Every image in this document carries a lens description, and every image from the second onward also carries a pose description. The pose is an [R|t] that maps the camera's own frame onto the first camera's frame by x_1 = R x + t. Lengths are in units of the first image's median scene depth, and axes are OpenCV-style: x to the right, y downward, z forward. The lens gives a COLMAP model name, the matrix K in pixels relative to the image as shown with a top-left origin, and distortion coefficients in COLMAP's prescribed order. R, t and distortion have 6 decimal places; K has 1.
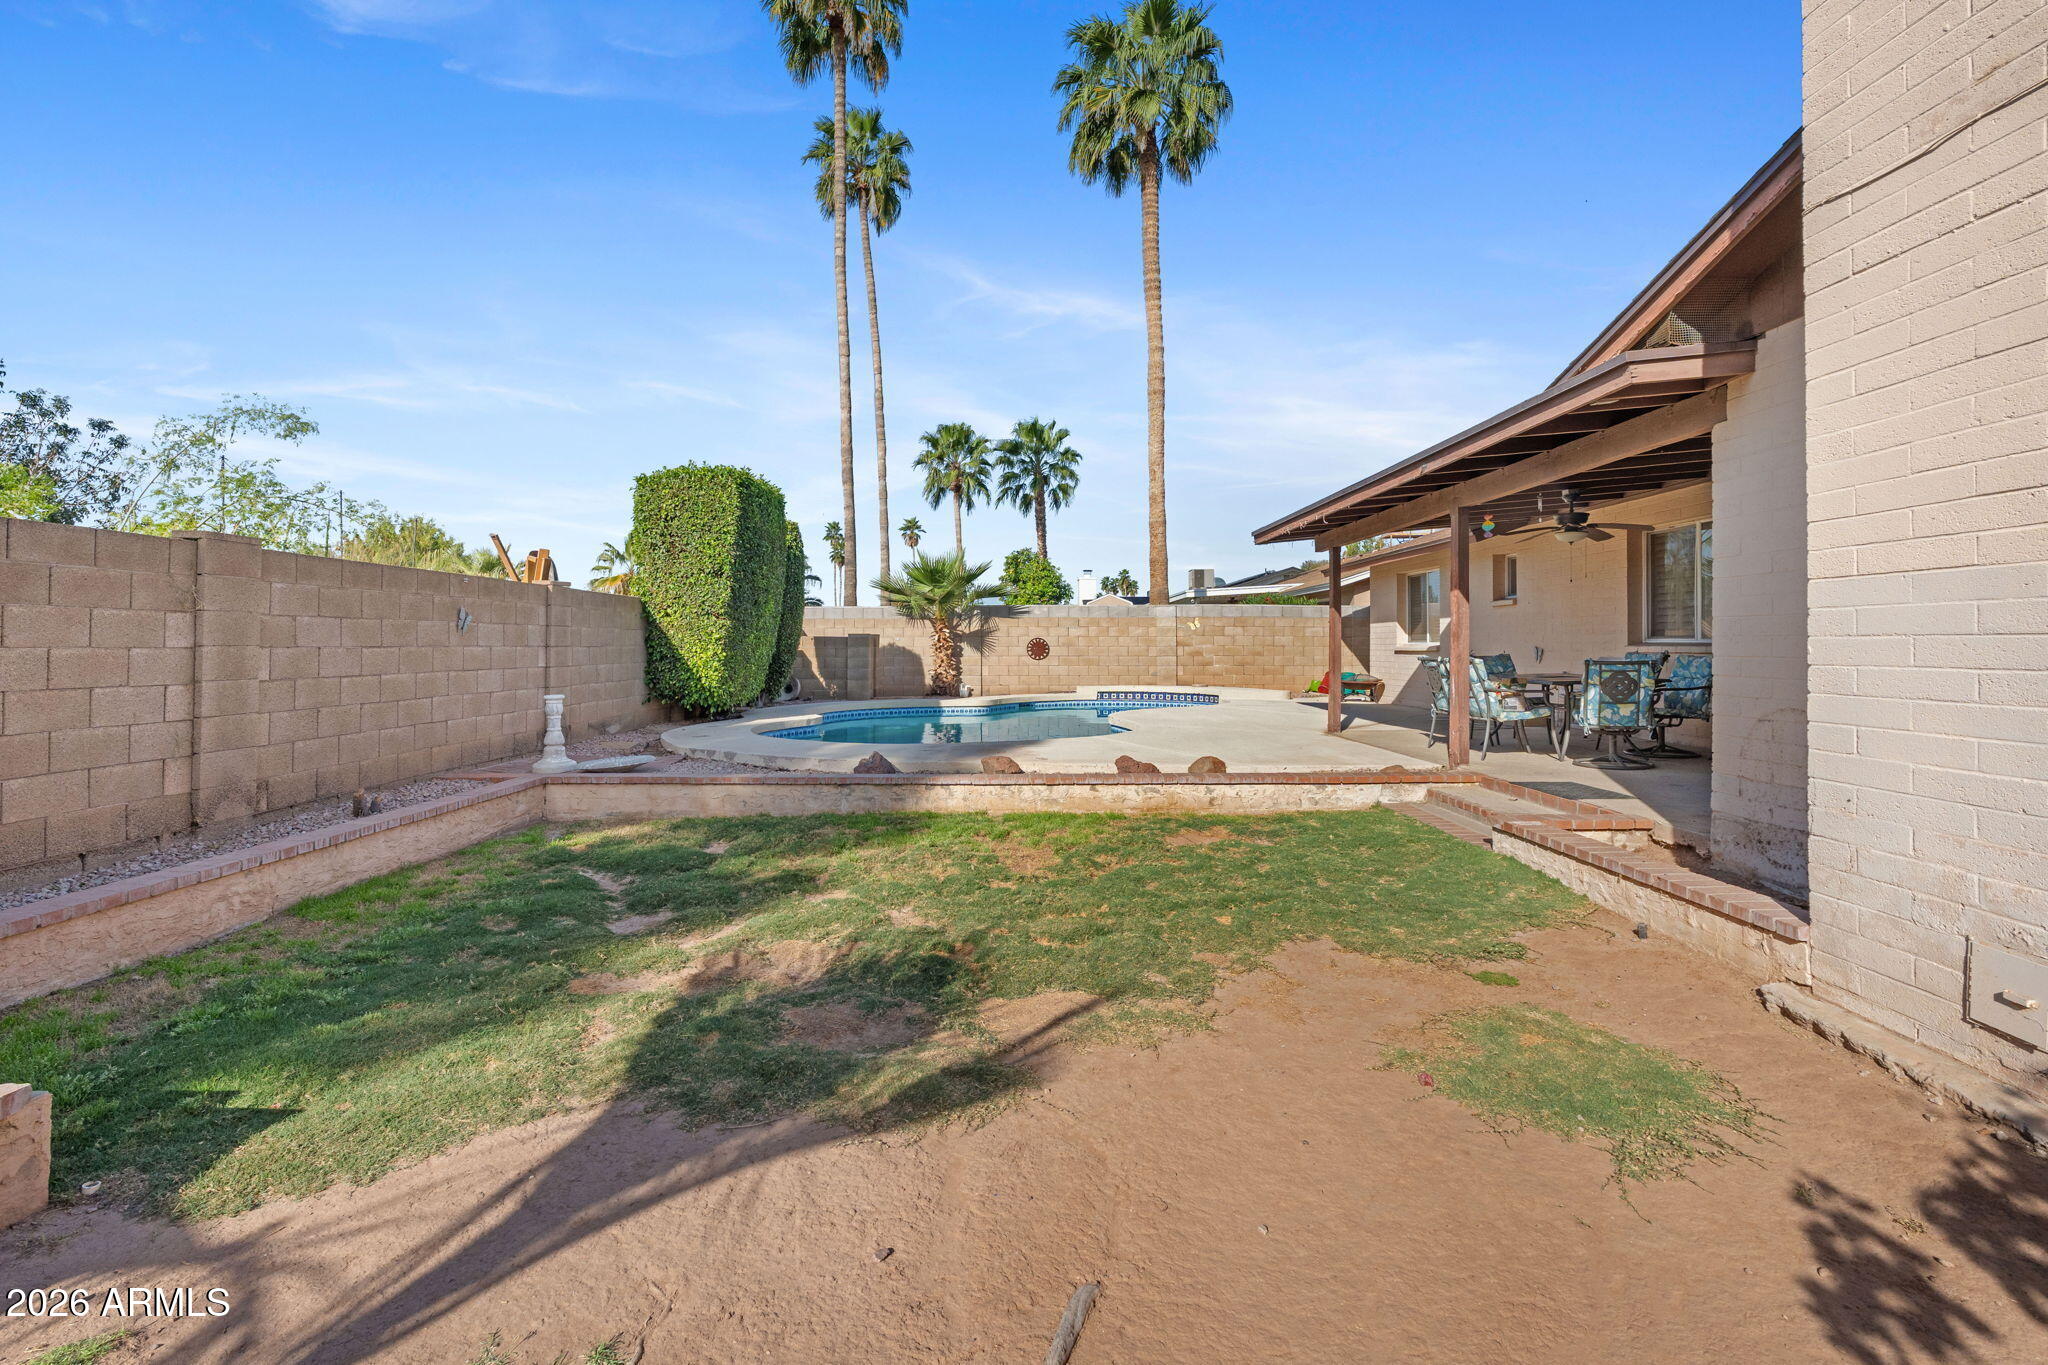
lens RADIAL K [[956.0, 0, 994.9], [0, 956.0, 616.2], [0, 0, 1]] dist [0.002077, 0.000719]
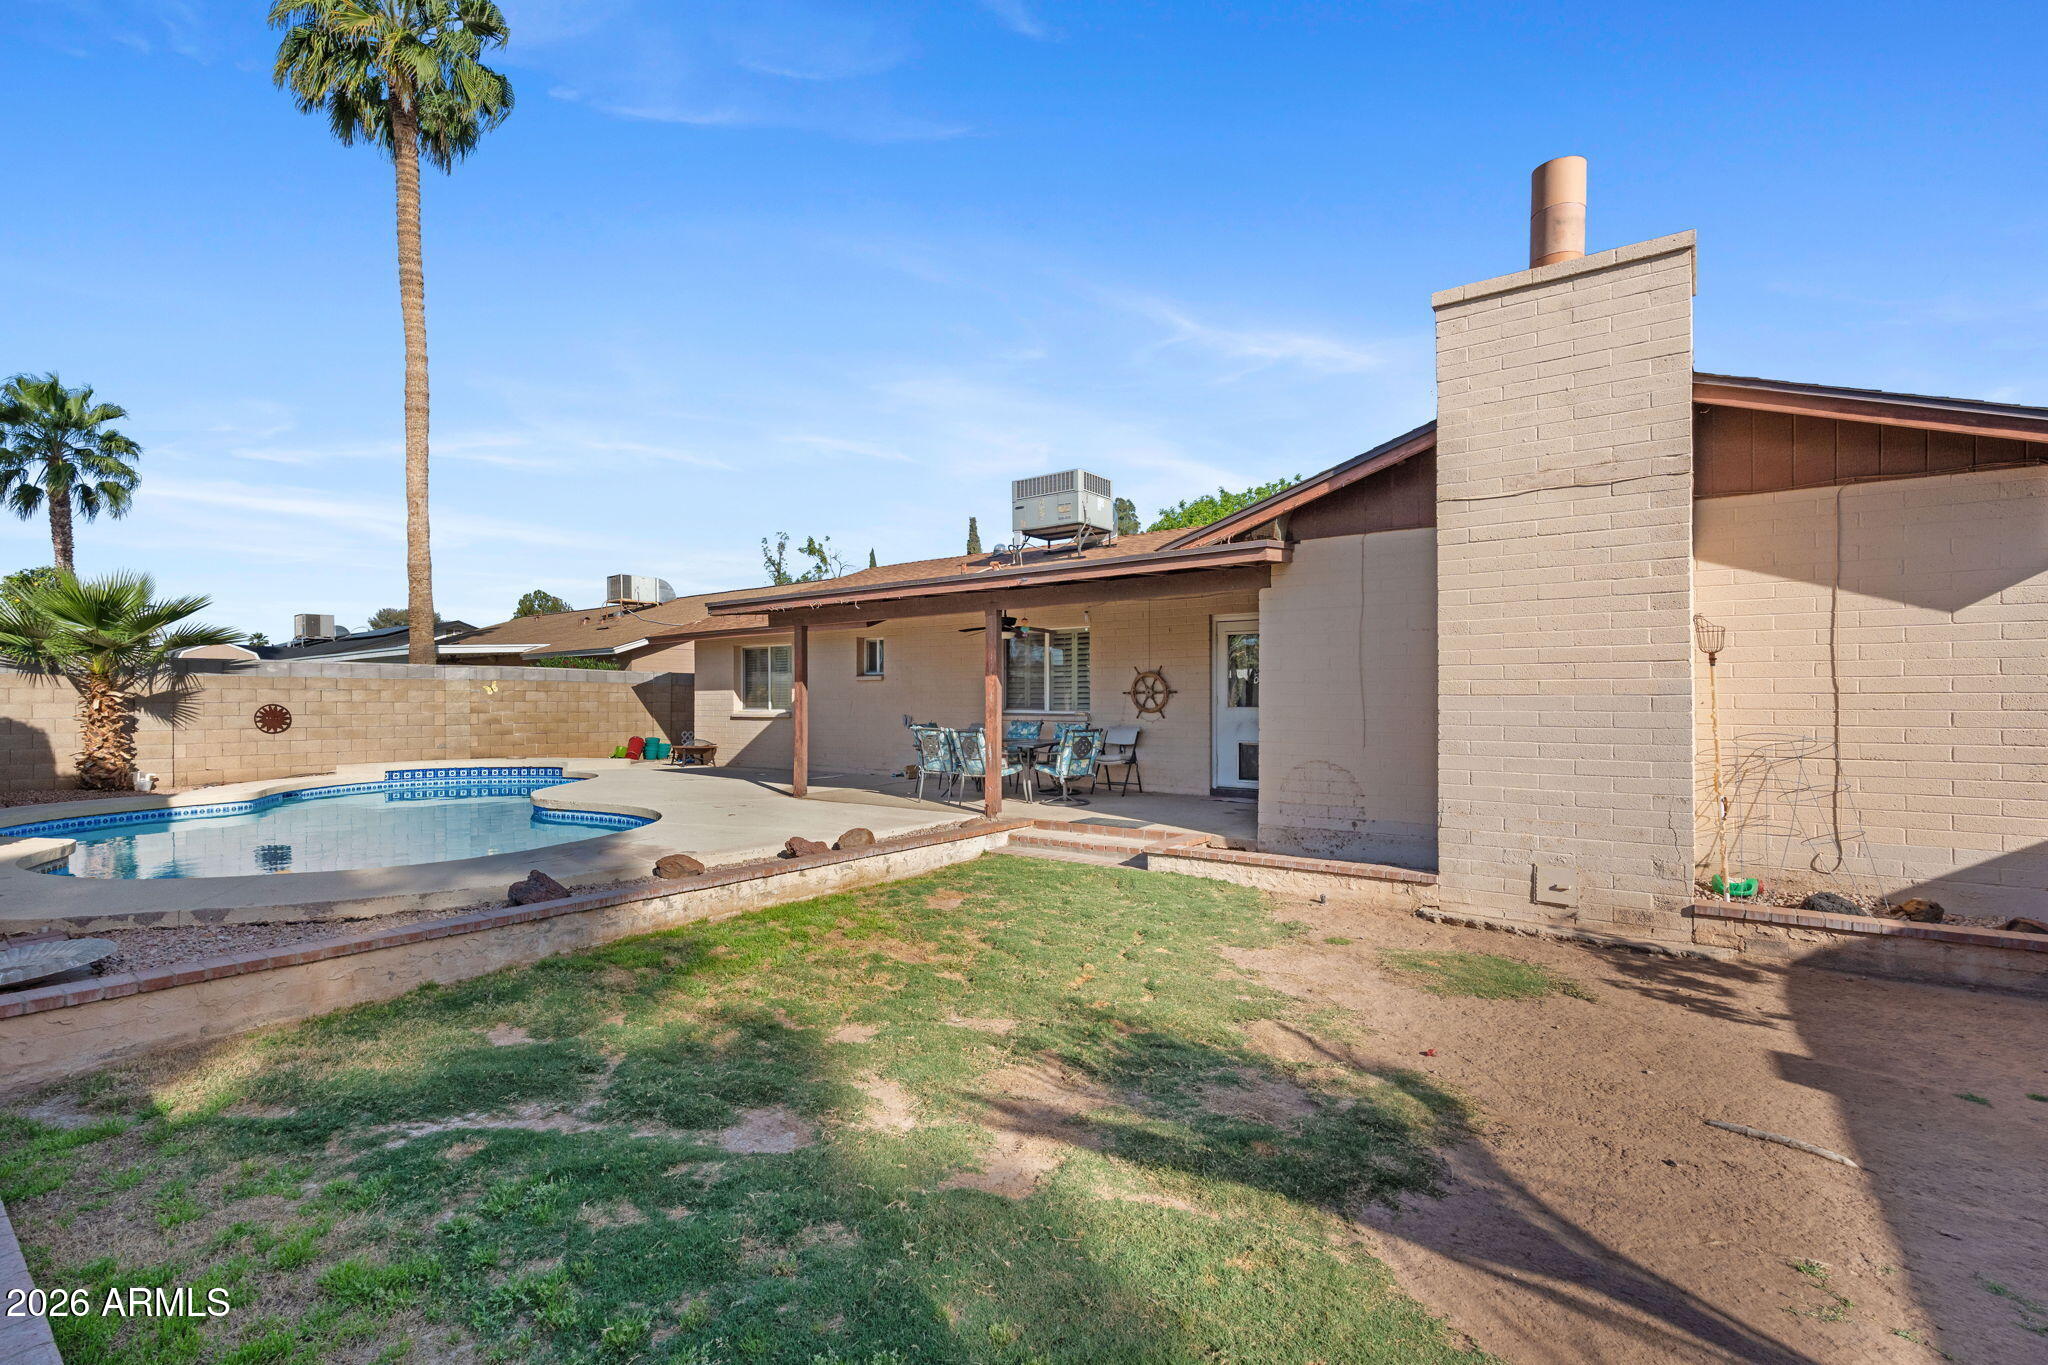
lens RADIAL K [[927.3, 0, 1013.7], [0, 927.3, 697.5], [0, 0, 1]] dist [-0.003724, 0.000121]
pose [[0.585891, 0.004275, 0.810379, -0.208831], [-0.025197, 0.999599, 0.012944, -0.006509], [-0.809998, -0.028003, 0.585763, 0.109448]]
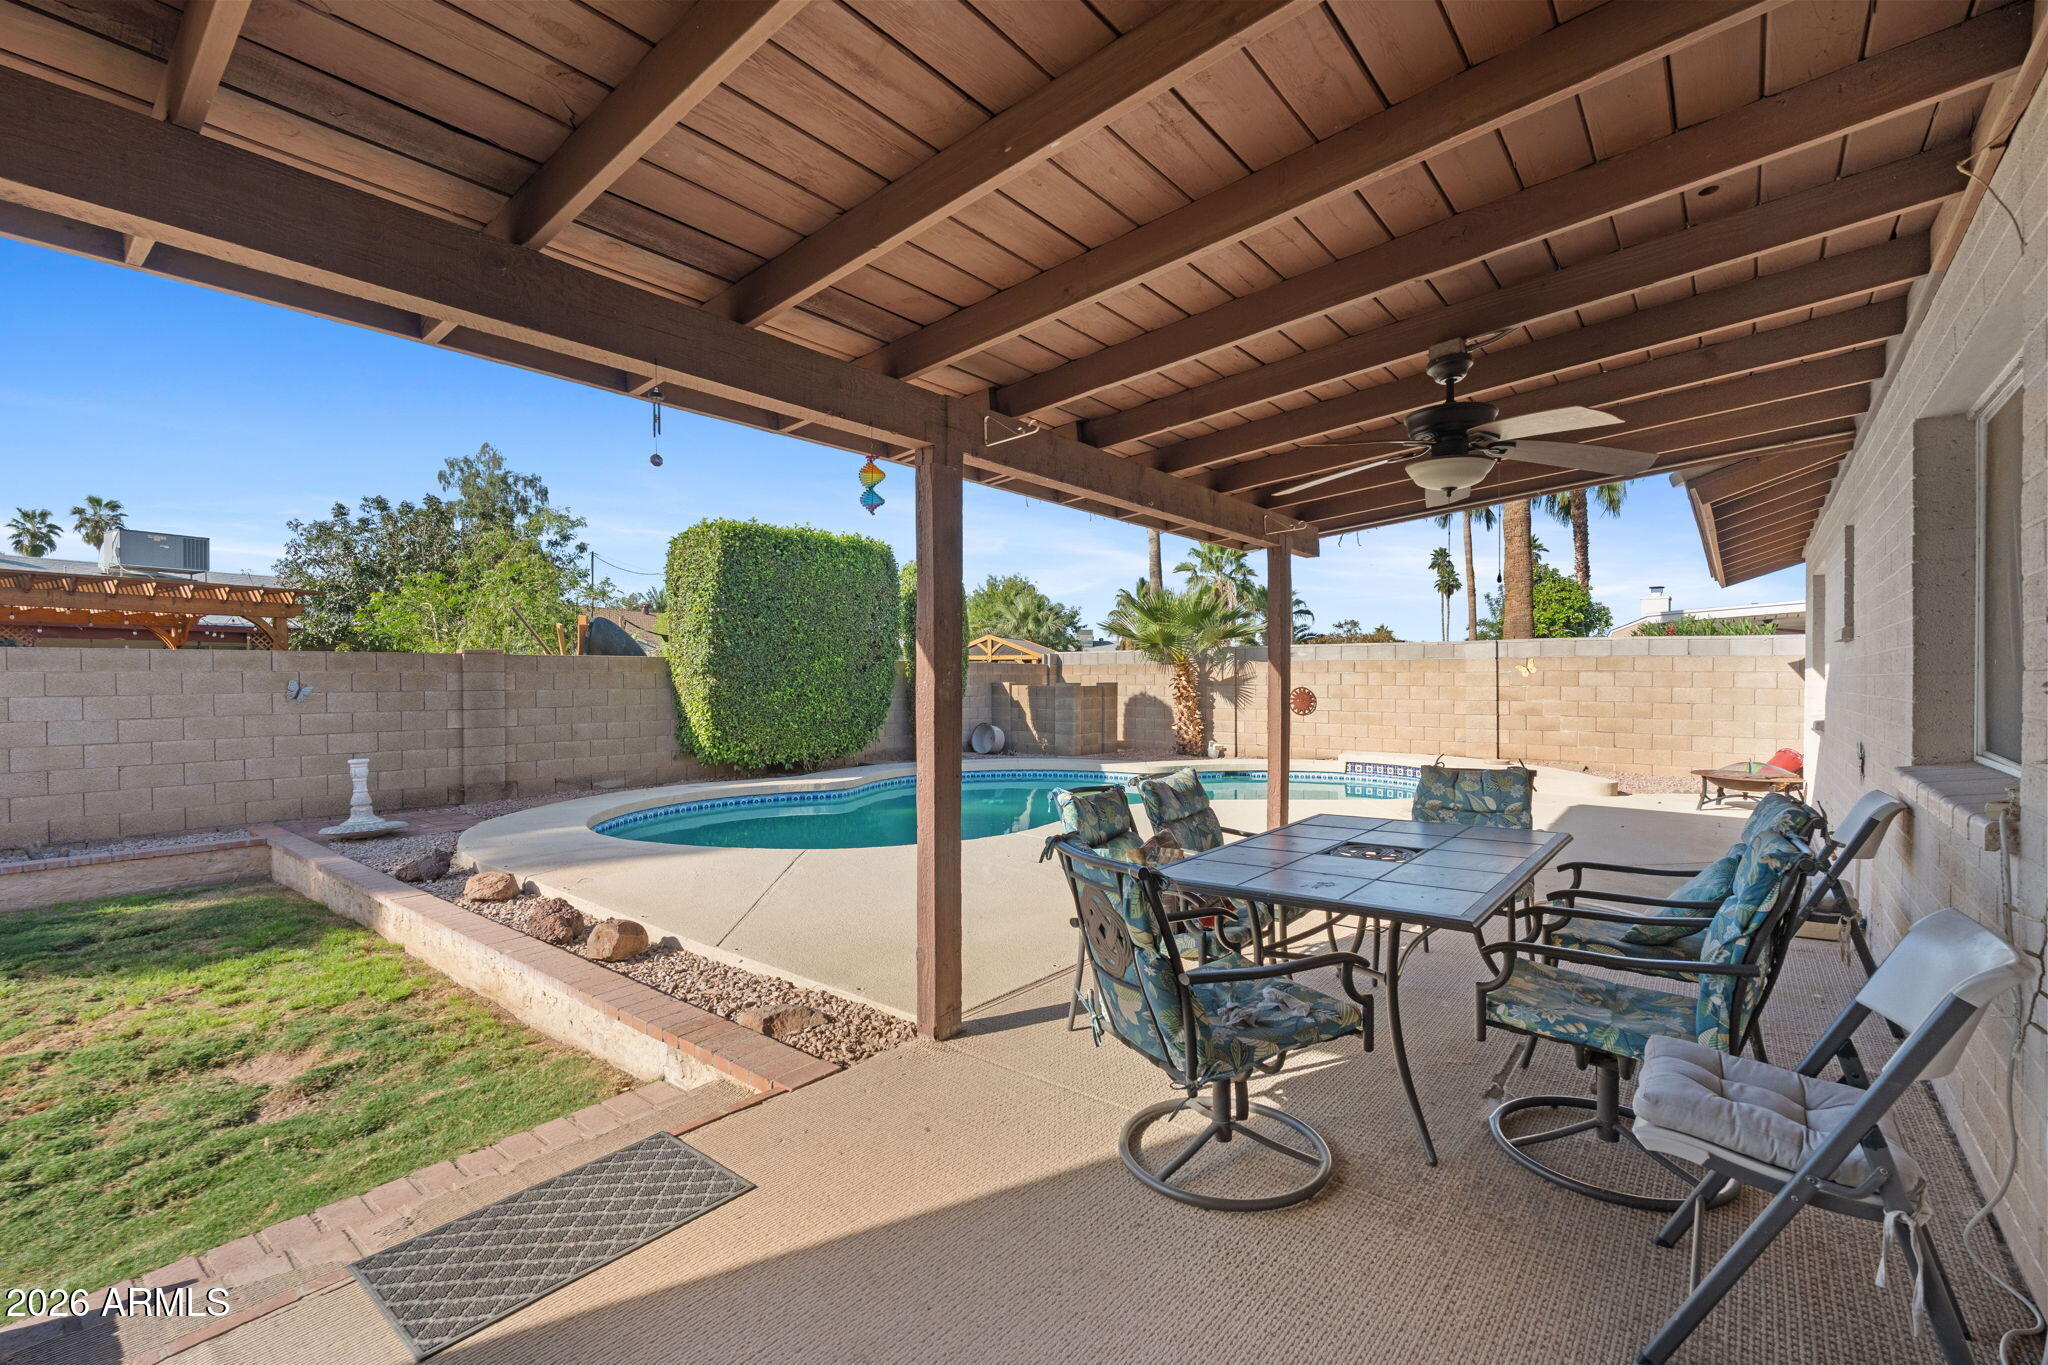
lens RADIAL K [[885.9, 0, 1024.0], [0, 885.9, 682.5], [0, 0, 1]] dist [-0.001380, -0.000210]
pose [[0.790640, 0.003793, -0.612270, 0.319333], [0.019672, 0.999307, 0.031594, -0.008871], [0.611965, -0.037024, 0.790018, 0.296621]]
